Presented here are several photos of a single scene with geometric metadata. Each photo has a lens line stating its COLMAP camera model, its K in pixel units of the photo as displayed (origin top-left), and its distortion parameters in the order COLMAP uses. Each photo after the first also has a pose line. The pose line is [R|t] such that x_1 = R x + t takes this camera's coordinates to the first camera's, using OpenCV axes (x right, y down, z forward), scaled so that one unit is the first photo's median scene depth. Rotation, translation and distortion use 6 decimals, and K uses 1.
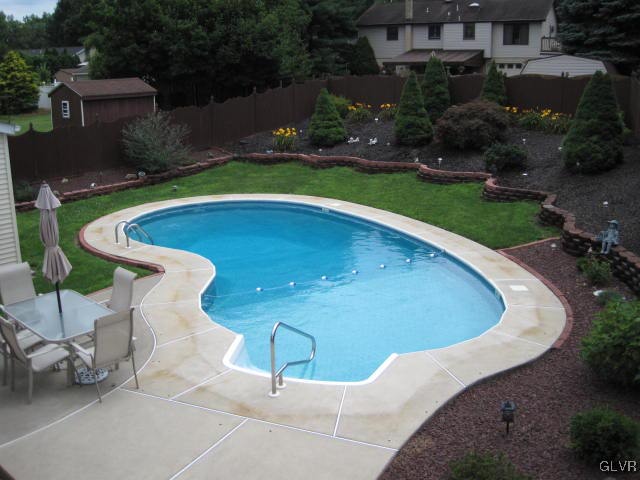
lens RADIAL K [[644.3, 0, 316.0], [0, 644.3, 224.4], [0, 0, 1]] dist [-0.190490, 0.170474]
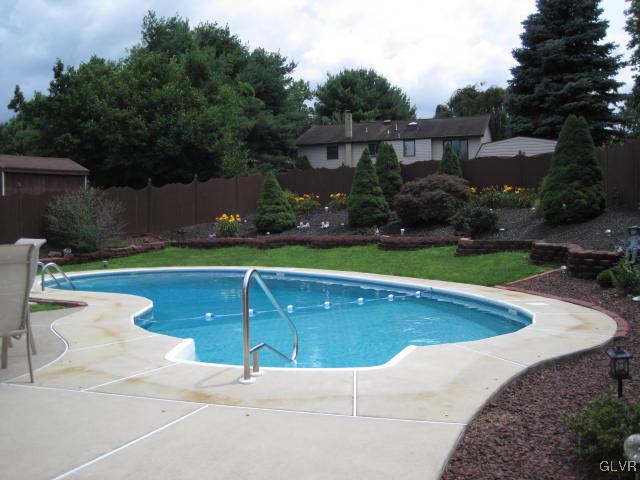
lens RADIAL K [[644.3, 0, 316.0], [0, 644.3, 224.4], [0, 0, 1]] dist [-0.190490, 0.170474]
pose [[0.994614, 0.001642, 0.103633, -0.019867], [0.022294, 0.973081, -0.229381, 0.082155], [-0.101220, 0.230456, 0.967804, 0.104557]]
